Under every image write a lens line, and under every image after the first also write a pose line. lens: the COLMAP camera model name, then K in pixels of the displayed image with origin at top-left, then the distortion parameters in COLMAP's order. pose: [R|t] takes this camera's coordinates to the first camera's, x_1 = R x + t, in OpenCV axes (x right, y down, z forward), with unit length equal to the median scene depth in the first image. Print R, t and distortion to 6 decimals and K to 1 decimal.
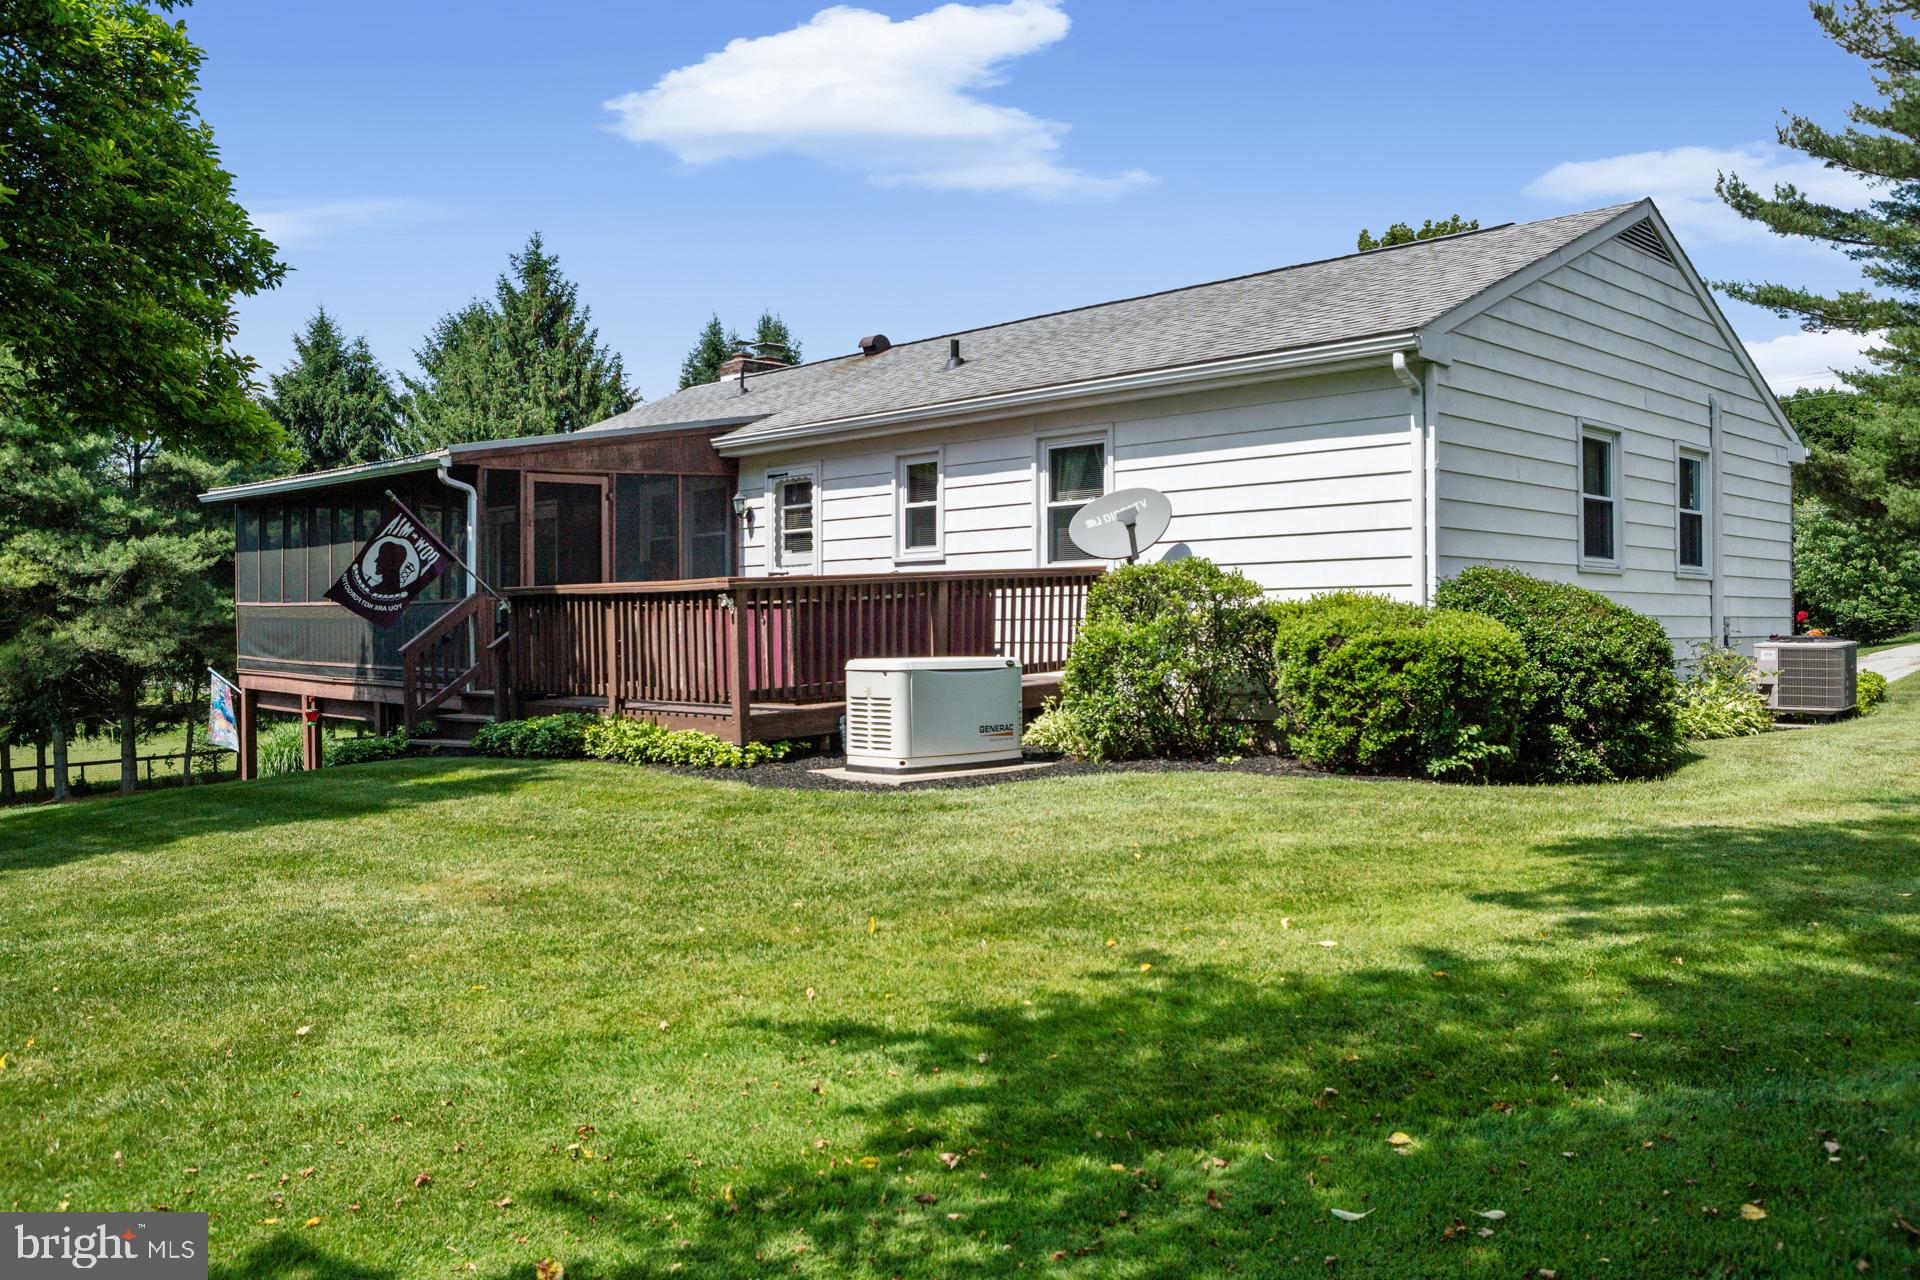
lens RADIAL K [[1531.5, 0, 955.1], [0, 1531.5, 640.3], [0, 0, 1]] dist [-0.018175, 0.002005]
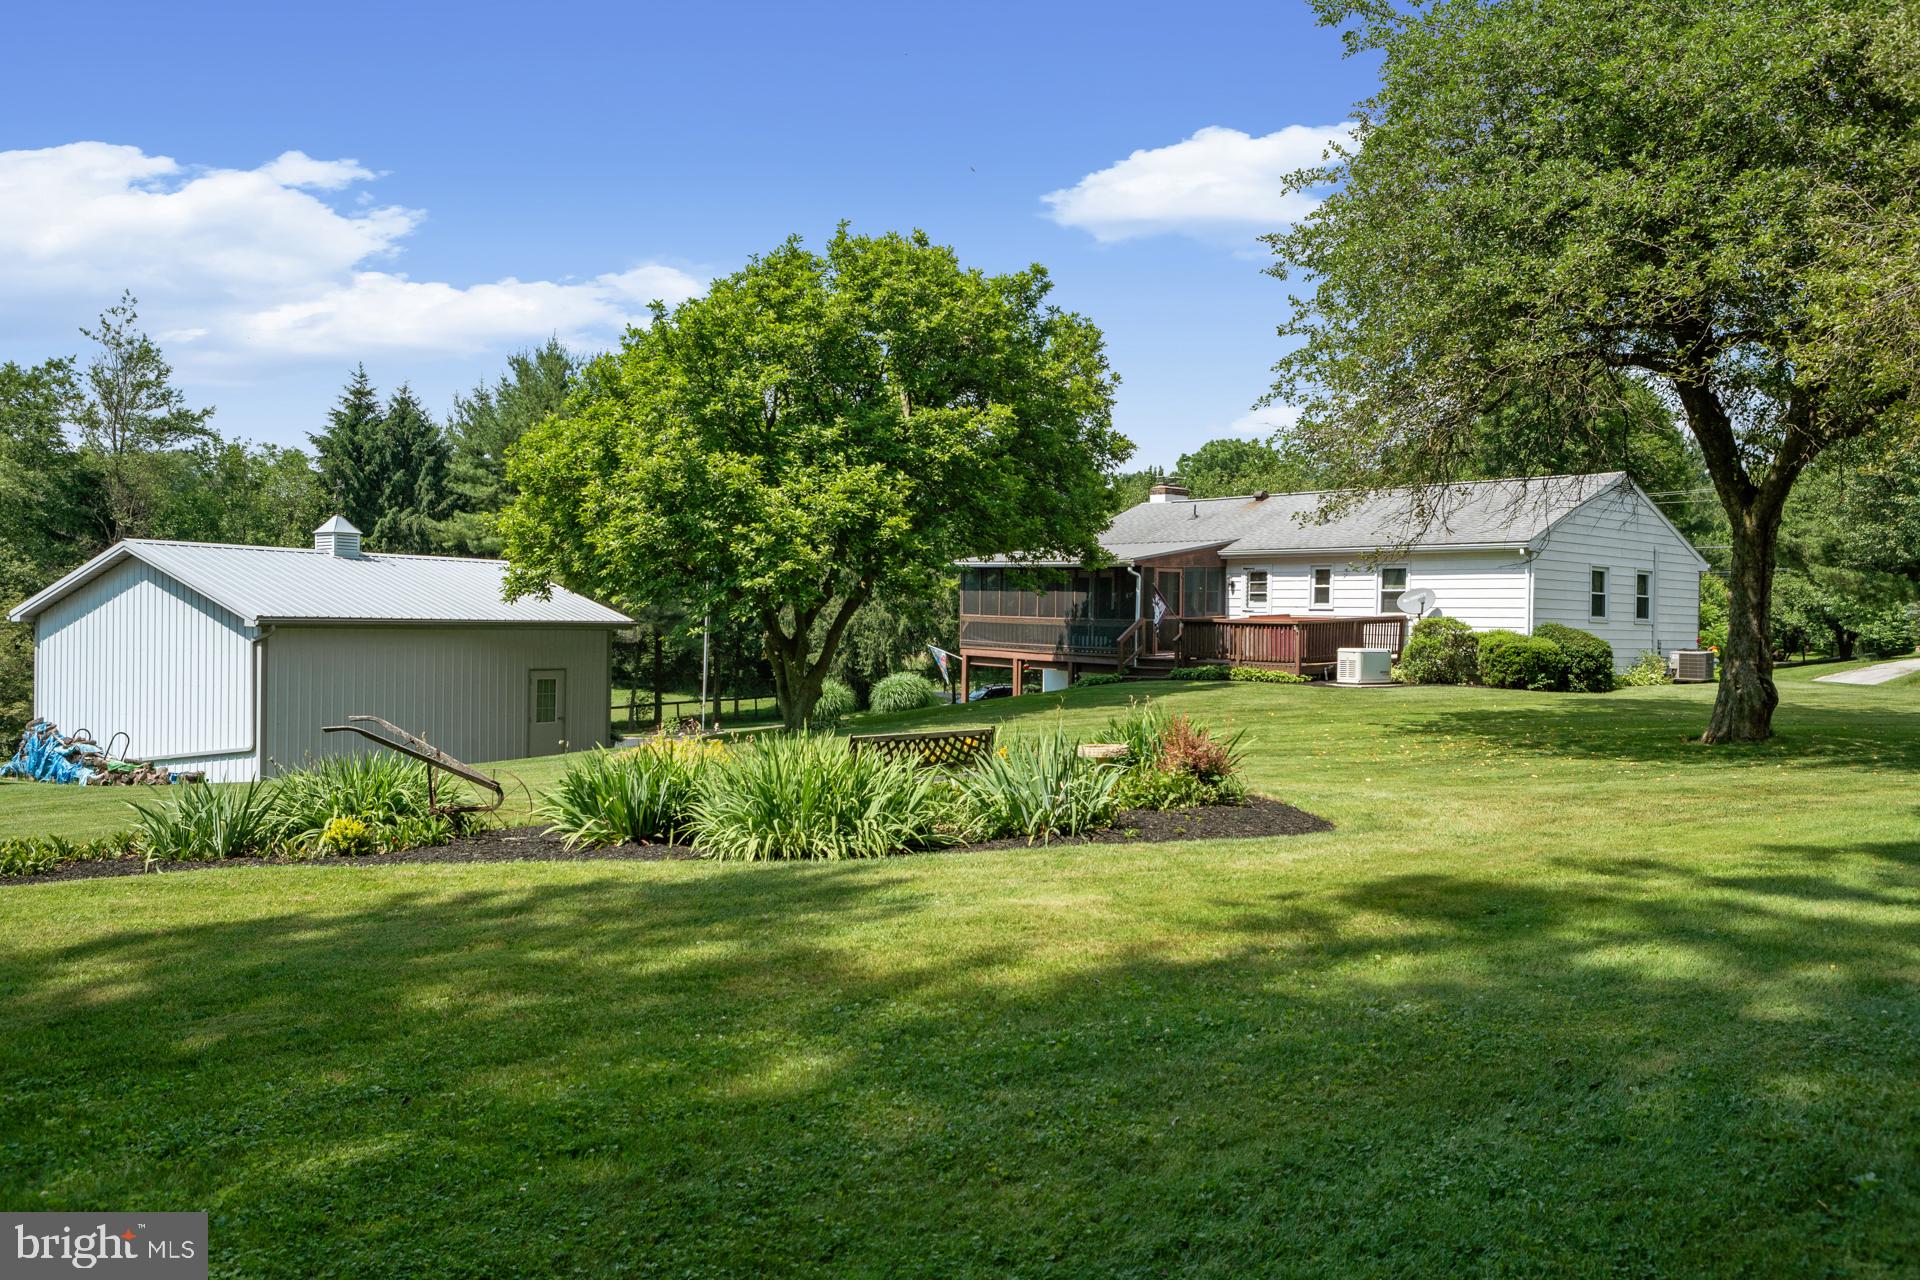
lens RADIAL K [[1531.5, 0, 966.6], [0, 1531.5, 638.1], [0, 0, 1]] dist [-0.018175, 0.002005]
pose [[0.997730, 0.025018, -0.062517, -0.509656], [-0.024823, 0.999684, 0.003894, -0.000783], [0.062594, -0.002334, 0.998036, -1.734757]]
